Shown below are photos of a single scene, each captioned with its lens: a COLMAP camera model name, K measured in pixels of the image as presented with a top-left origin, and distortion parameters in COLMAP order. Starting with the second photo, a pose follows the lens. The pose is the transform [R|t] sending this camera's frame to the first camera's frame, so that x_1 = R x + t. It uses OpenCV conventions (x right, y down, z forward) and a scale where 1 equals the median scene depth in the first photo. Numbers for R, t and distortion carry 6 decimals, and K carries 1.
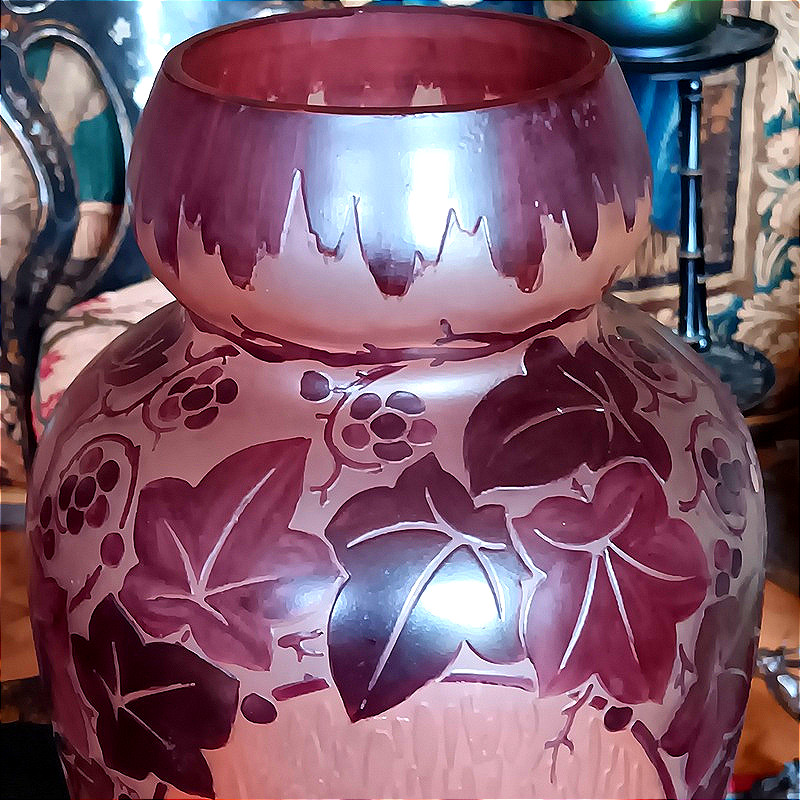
lens RADIAL K [[1874.2, 0, 398.9], [0, 1874.2, 414.0], [0, 0, 1]] dist [0.131587, 0.000000]
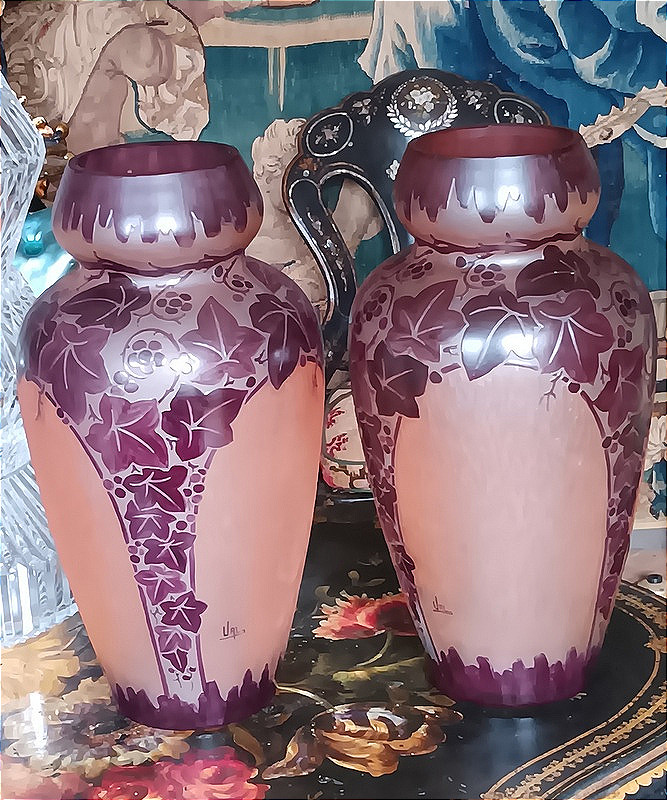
lens RADIAL K [[2052.7, 0, 315.8], [0, 2052.7, 359.9], [0, 0, 1]] dist [0.139934, 0.000000]
pose [[0.983388, 0.011414, -0.181155, 0.280028], [-0.033101, 0.992563, -0.117144, 0.468438], [0.178471, 0.121195, 0.976453, -1.843423]]
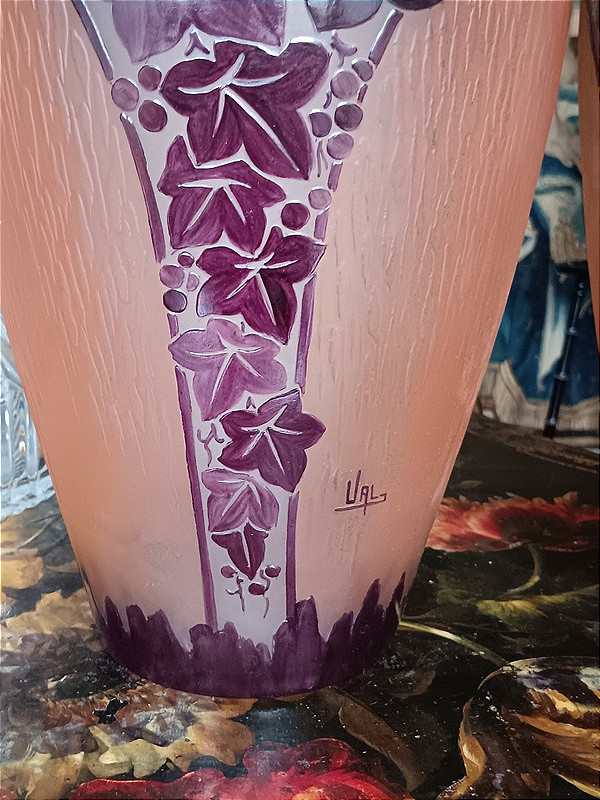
lens RADIAL K [[1017.4, 0, 296.5], [0, 1017.4, 406.7], [0, 0, 1]] dist [0.072254, 0.000000]
pose [[0.993834, 0.061437, -0.092302, -0.363802], [-0.077639, 0.979907, -0.183726, 0.587256], [0.079160, 0.189760, 0.978634, 0.409488]]
